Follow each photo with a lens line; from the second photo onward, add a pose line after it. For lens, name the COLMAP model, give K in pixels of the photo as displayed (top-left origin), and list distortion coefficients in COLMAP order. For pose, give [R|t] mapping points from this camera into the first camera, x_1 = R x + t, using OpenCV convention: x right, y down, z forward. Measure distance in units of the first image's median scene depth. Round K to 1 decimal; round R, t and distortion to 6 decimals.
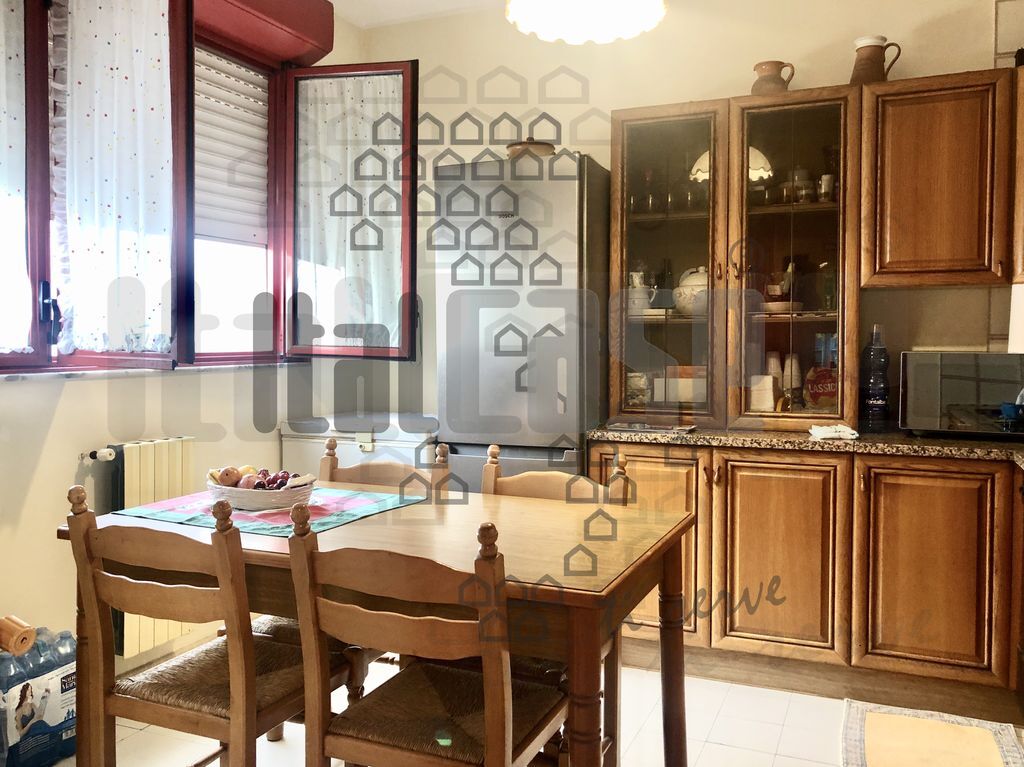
lens RADIAL K [[876.1, 0, 515.0], [0, 876.1, 361.9], [0, 0, 1]] dist [0.002939, 0.011787]
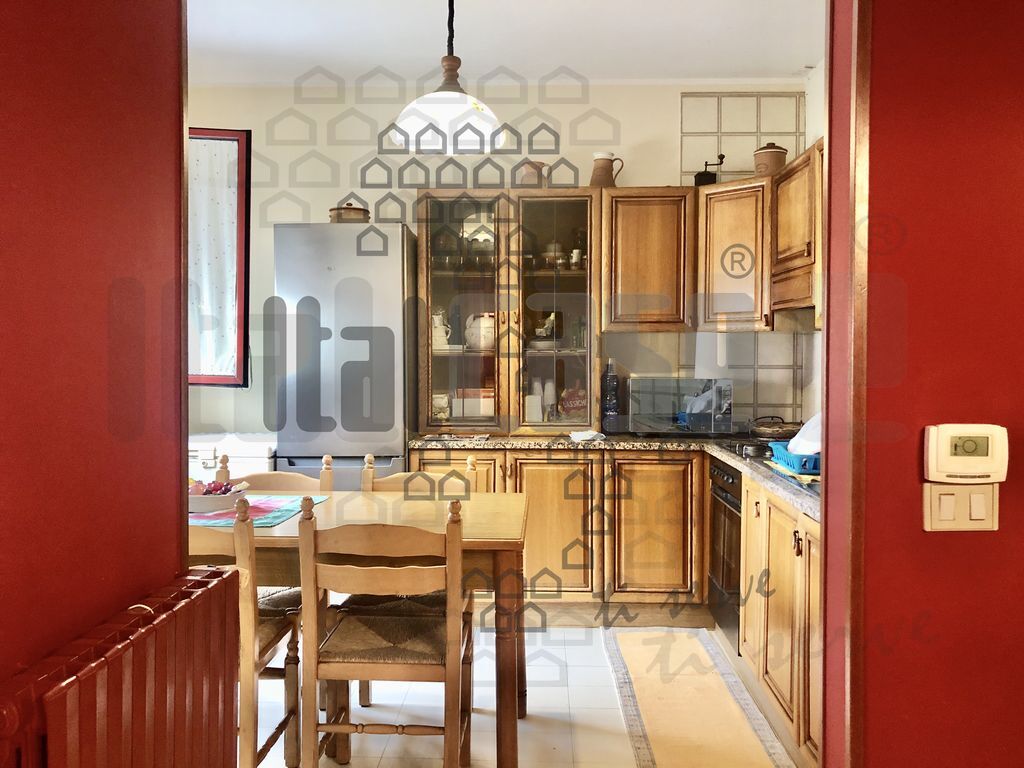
lens RADIAL K [[852.2, 0, 511.0], [0, 852.2, 356.4], [0, 0, 1]] dist [0.117499, -0.000749]
pose [[0.934143, -0.001109, 0.356897, -0.231403], [0.009061, 0.999747, -0.020609, -0.018839], [-0.356784, 0.022485, 0.933916, -0.227103]]
